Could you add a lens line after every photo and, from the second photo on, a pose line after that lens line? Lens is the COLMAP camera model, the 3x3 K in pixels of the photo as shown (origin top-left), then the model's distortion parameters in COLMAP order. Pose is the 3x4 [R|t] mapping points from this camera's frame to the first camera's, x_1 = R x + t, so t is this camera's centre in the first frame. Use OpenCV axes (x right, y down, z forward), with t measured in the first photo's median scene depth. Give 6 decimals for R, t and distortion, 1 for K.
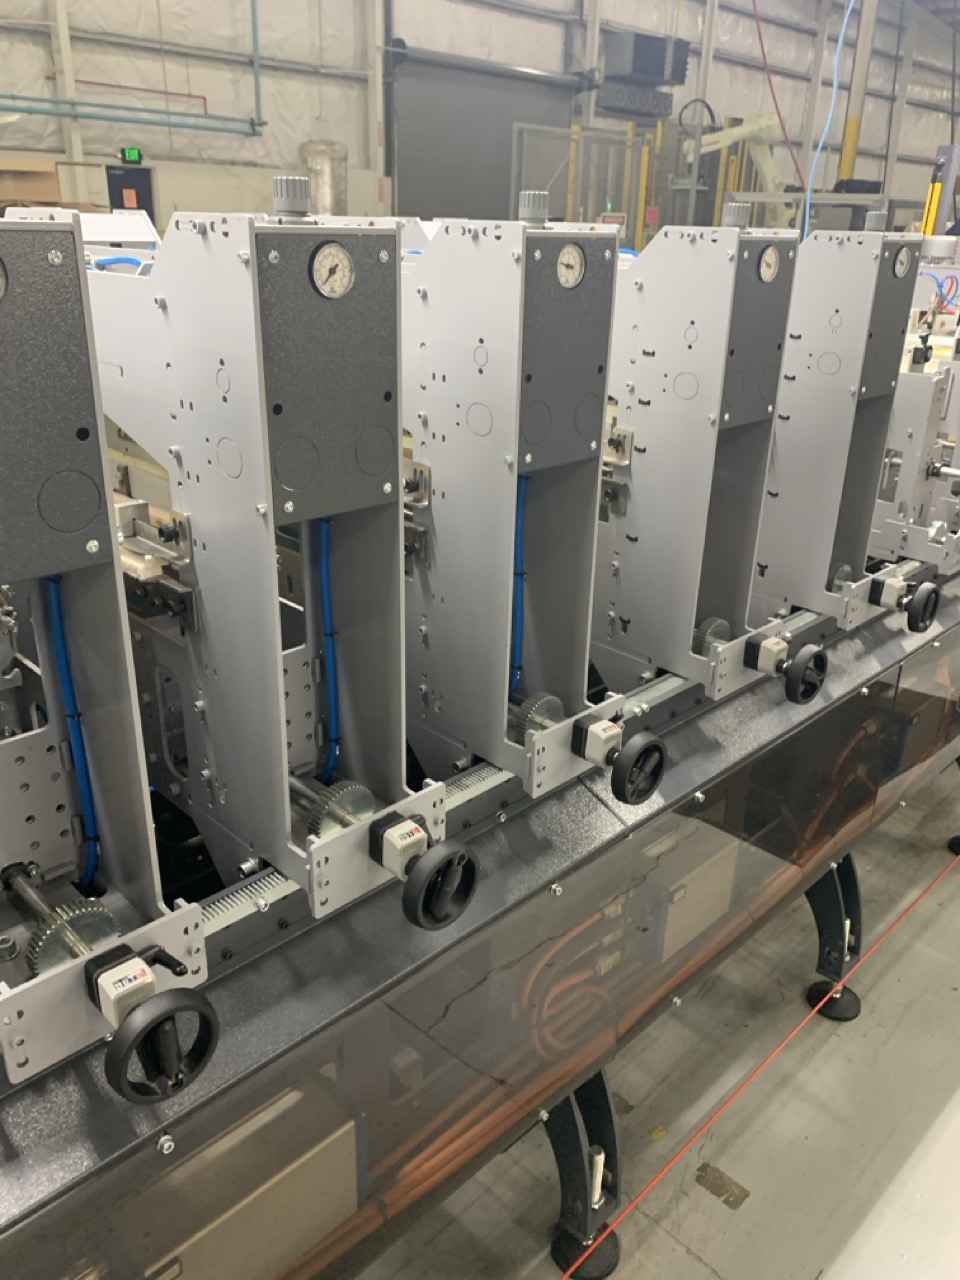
lens RADIAL K [[987.5, 0, 493.3], [0, 987.5, 626.0], [0, 0, 1]] dist [0.005105, -0.004024]
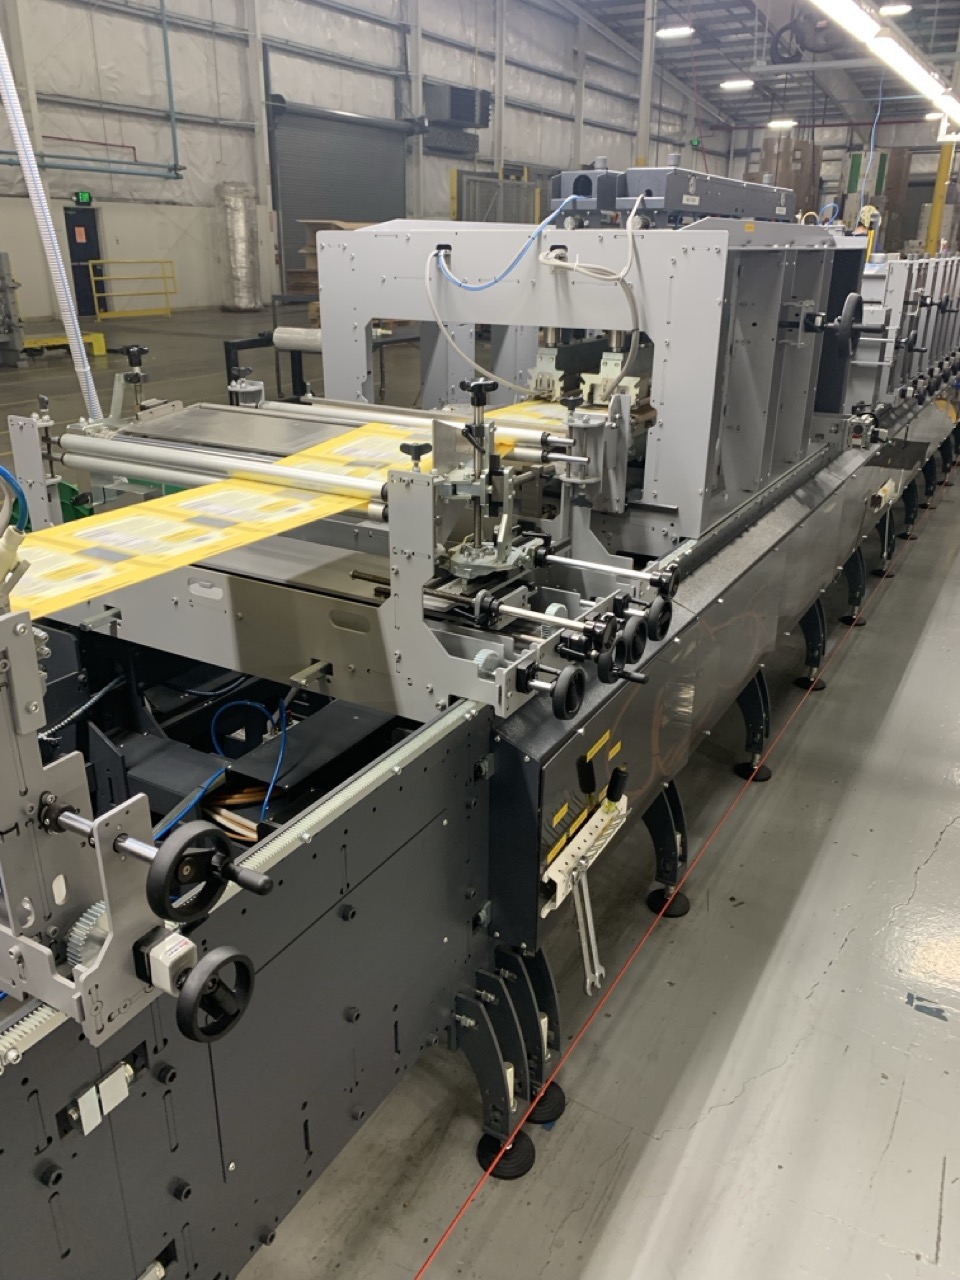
lens RADIAL K [[978.1, 0, 477.0], [0, 978.1, 620.5], [0, 0, 1]] dist [-0.001095, 0.002476]
pose [[0.971109, -0.106450, 0.213580, -0.189445], [0.110235, 0.993888, -0.005858, 0.065294], [-0.211651, 0.029232, 0.976908, -0.179812]]
